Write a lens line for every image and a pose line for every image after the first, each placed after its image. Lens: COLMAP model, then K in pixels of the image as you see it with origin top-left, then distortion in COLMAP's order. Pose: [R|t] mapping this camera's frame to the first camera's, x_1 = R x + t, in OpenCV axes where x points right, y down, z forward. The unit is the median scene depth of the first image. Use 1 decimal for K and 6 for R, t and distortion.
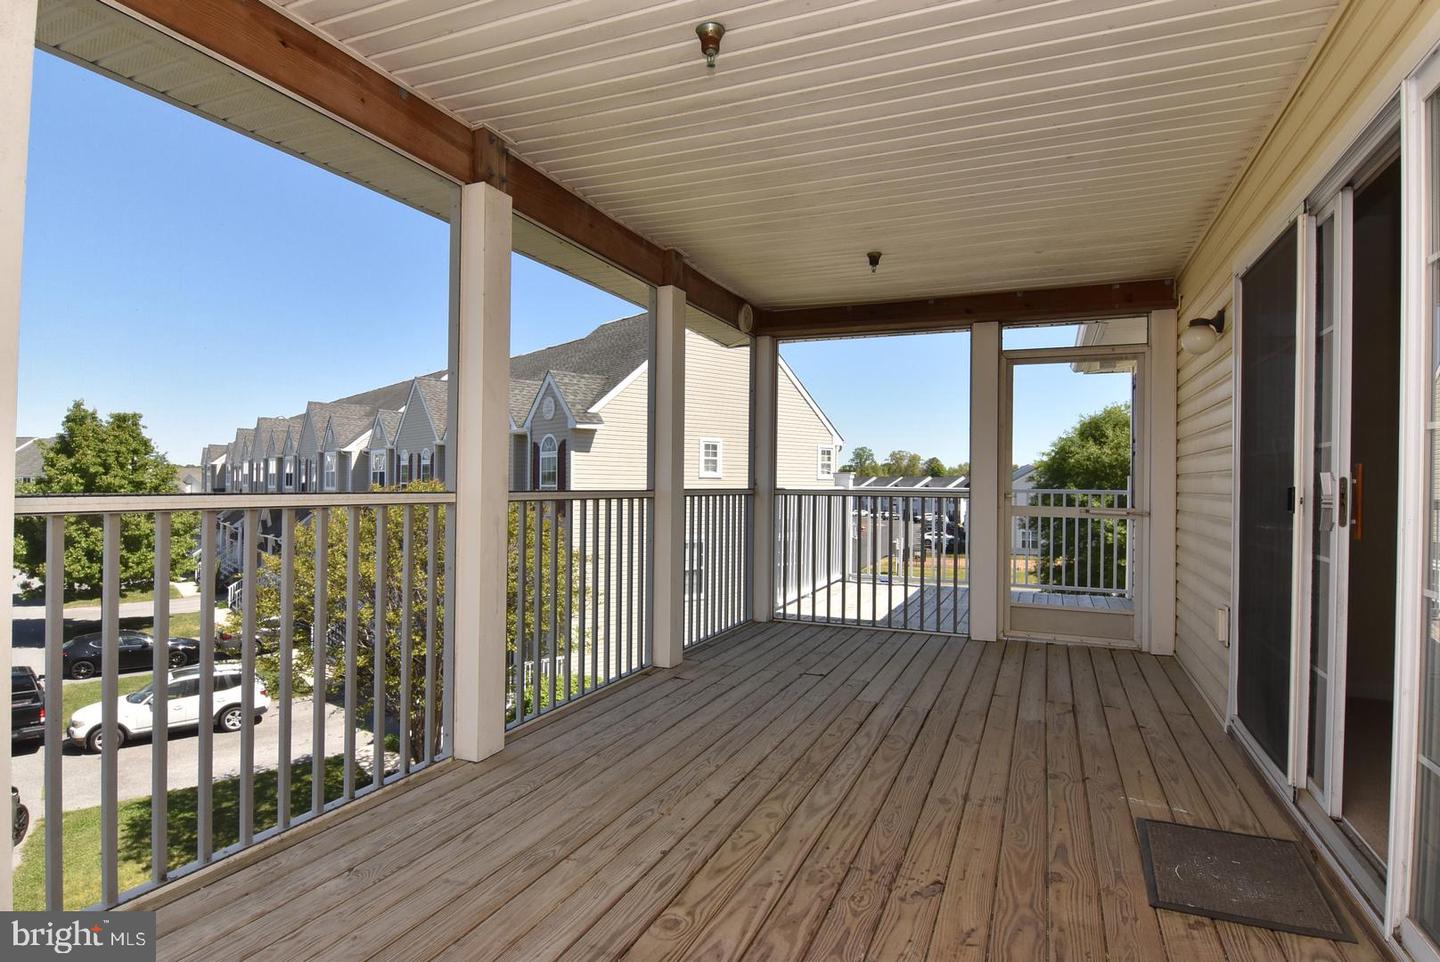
lens RADIAL K [[768.0, 0, 722.8], [0, 768.0, 481.1], [0, 0, 1]] dist [0.000044, -0.011165]
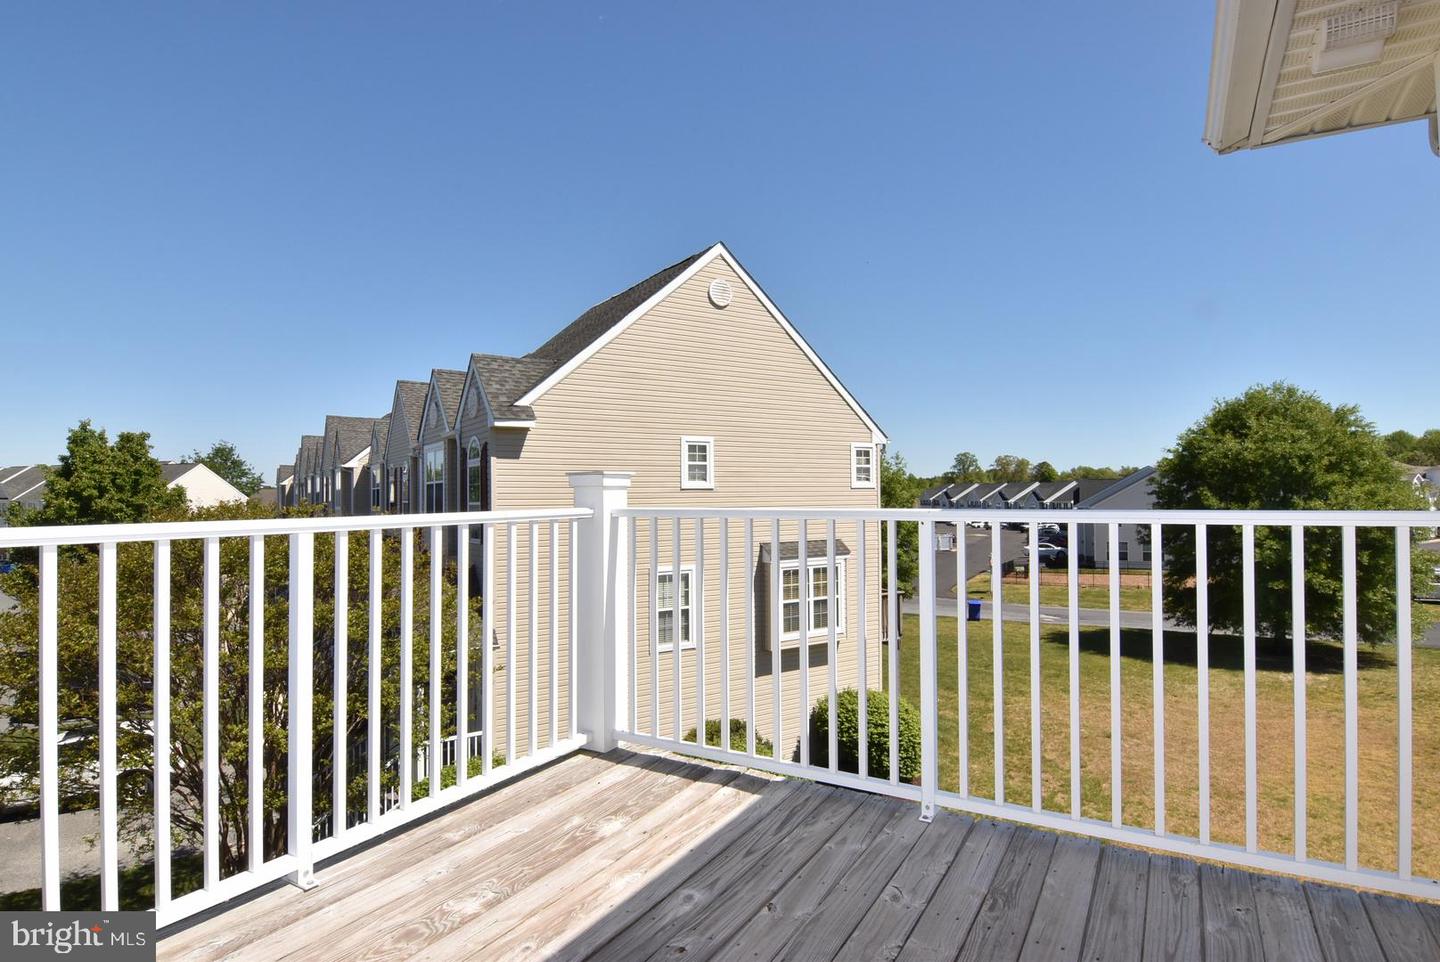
lens RADIAL K [[756.5, 0, 722.1], [0, 756.5, 476.9], [0, 0, 1]] dist [-0.000673, -0.012537]
pose [[0.990067, -0.022062, -0.138855, 0.114223], [0.019261, 0.999584, -0.021489, 0.000430], [0.139271, 0.018601, 0.990080, 0.261394]]
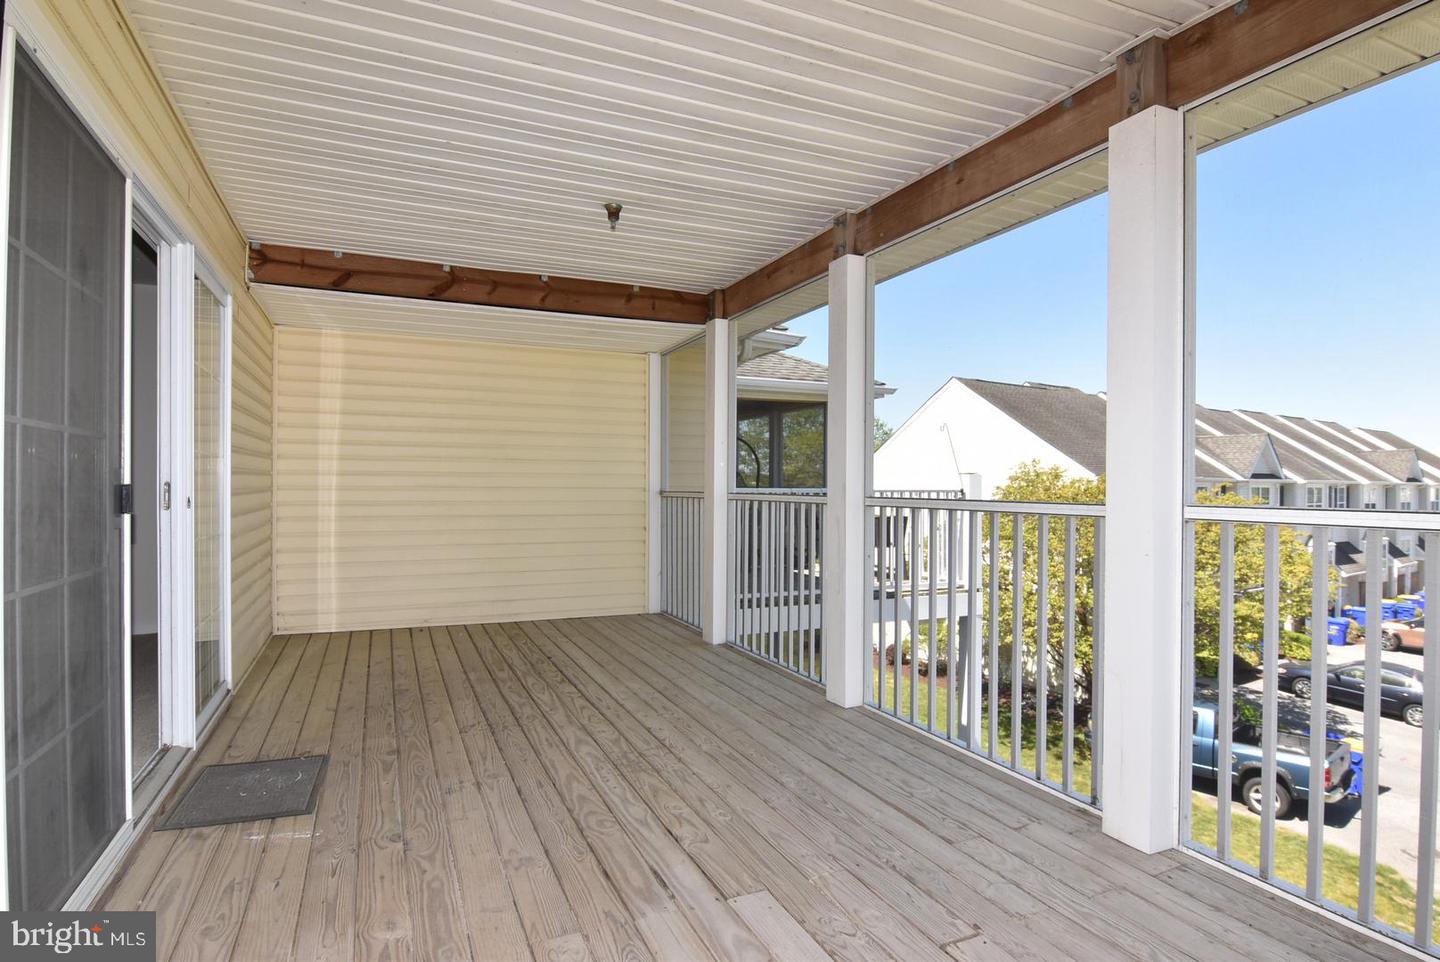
lens RADIAL K [[768.0, 0, 722.8], [0, 768.0, 481.1], [0, 0, 1]] dist [0.000044, -0.011165]
pose [[-0.682884, -0.016806, -0.730334, 0.595872], [-0.011353, 0.999859, -0.012392, 0.005297], [0.730439, -0.000171, -0.682978, 1.357119]]
